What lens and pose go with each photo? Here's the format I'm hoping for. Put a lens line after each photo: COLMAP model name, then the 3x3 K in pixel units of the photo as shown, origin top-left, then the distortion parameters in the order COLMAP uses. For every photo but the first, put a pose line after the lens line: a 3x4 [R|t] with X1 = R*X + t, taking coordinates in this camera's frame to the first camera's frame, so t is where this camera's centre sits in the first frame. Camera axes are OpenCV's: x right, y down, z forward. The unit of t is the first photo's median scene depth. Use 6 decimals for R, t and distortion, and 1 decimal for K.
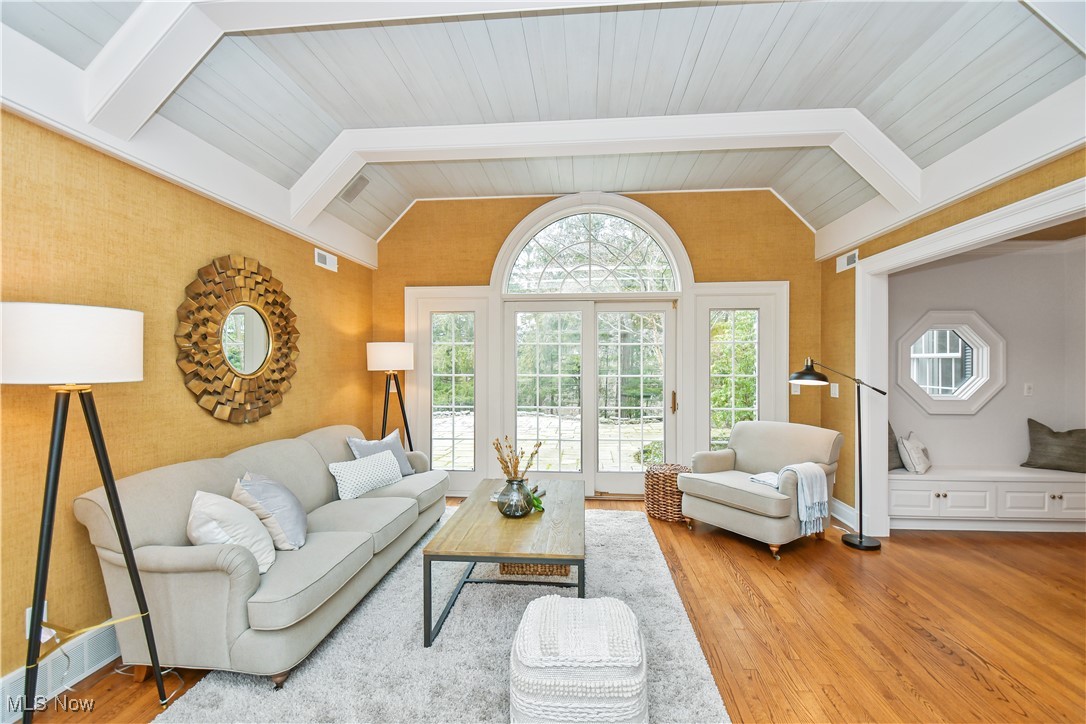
lens RADIAL K [[484.1, 0, 549.0], [0, 484.1, 351.1], [0, 0, 1]] dist [0.016697, -0.021251]
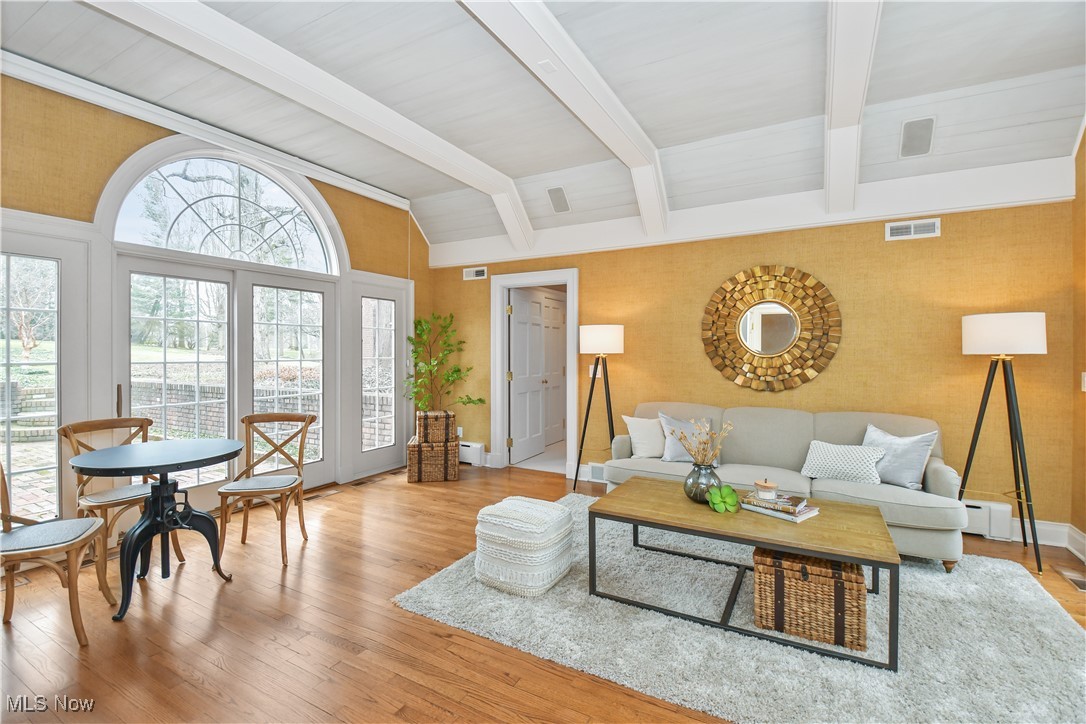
lens RADIAL K [[484.1, 0, 549.0], [0, 484.1, 351.1], [0, 0, 1]] dist [0.016697, -0.021251]
pose [[-0.417964, -0.003501, -0.908457, 0.831692], [0.019954, 0.999716, -0.013033, 0.044828], [0.908244, -0.023575, -0.417776, 1.013901]]
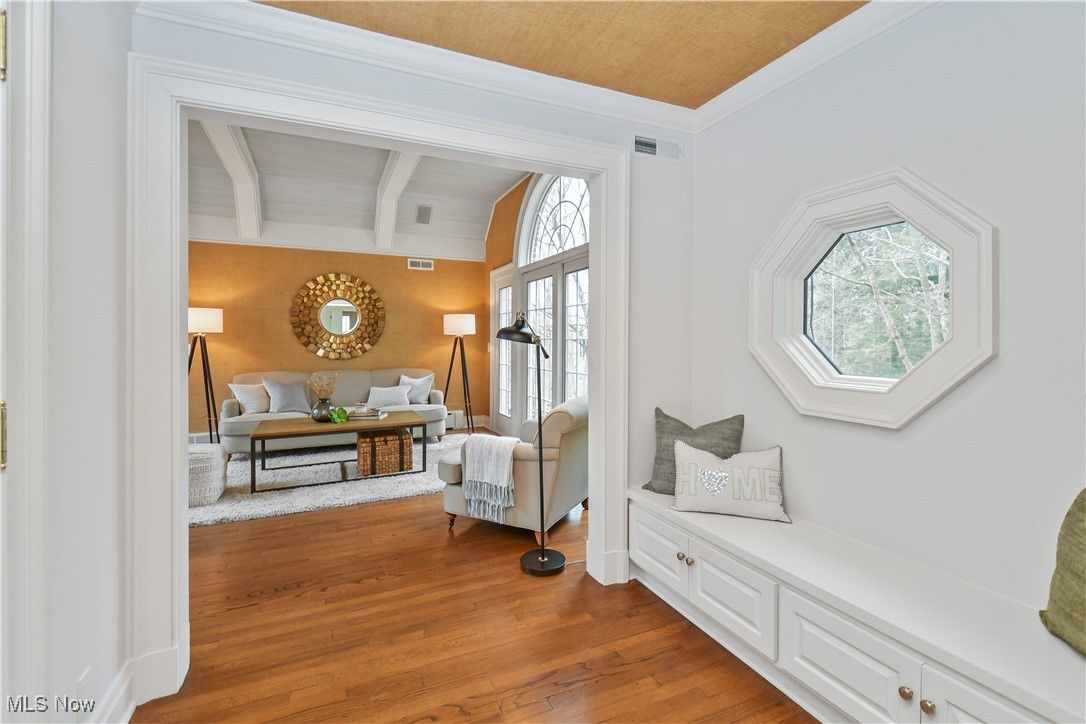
lens RADIAL K [[484.1, 0, 549.0], [0, 484.1, 351.1], [0, 0, 1]] dist [0.016697, -0.021251]
pose [[0.486460, 0.018394, -0.873509, 1.487450], [0.019019, 0.999319, 0.031635, 0.068728], [0.873496, -0.032003, 0.485779, 0.787877]]
